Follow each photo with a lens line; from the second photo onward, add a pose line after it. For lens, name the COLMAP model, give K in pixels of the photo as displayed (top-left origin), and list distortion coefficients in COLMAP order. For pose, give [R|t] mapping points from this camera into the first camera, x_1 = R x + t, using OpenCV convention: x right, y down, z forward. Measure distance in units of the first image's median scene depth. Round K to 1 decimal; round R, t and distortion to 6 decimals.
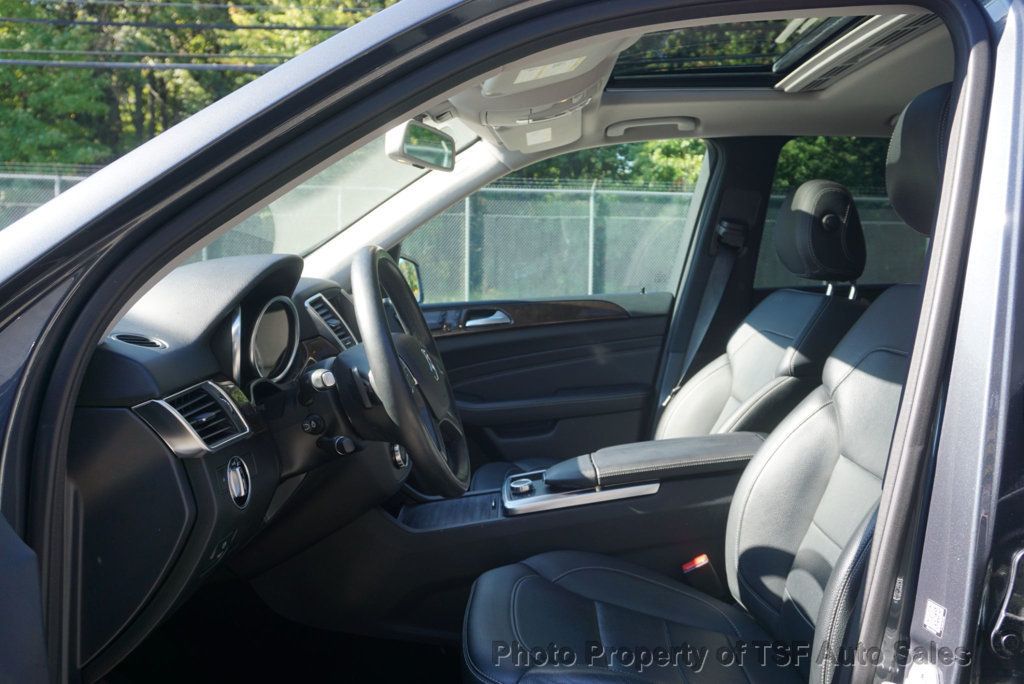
lens RADIAL K [[940.6, 0, 506.4], [0, 940.6, 347.9], [0, 0, 1]] dist [0.020070, 0.025417]
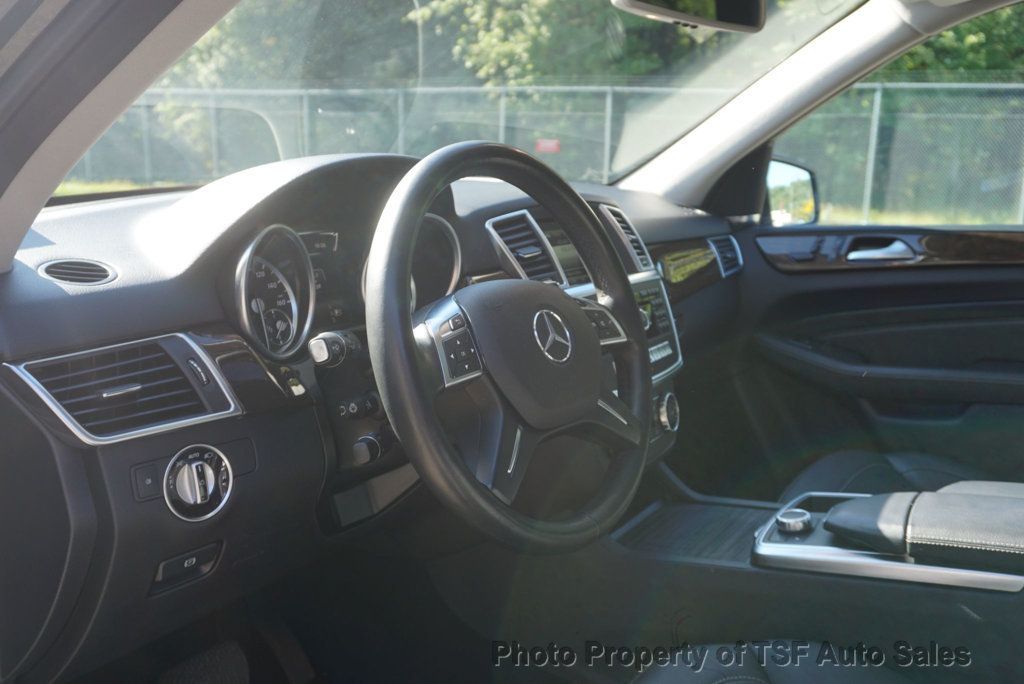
lens RADIAL K [[928.6, 0, 506.7], [0, 928.6, 333.6], [0, 0, 1]] dist [0.005319, 0.013220]
pose [[0.854265, 0.105530, -0.509014, 0.159322], [-0.062020, 0.992874, 0.101759, -0.034228], [0.516125, -0.055360, 0.854722, 0.363137]]
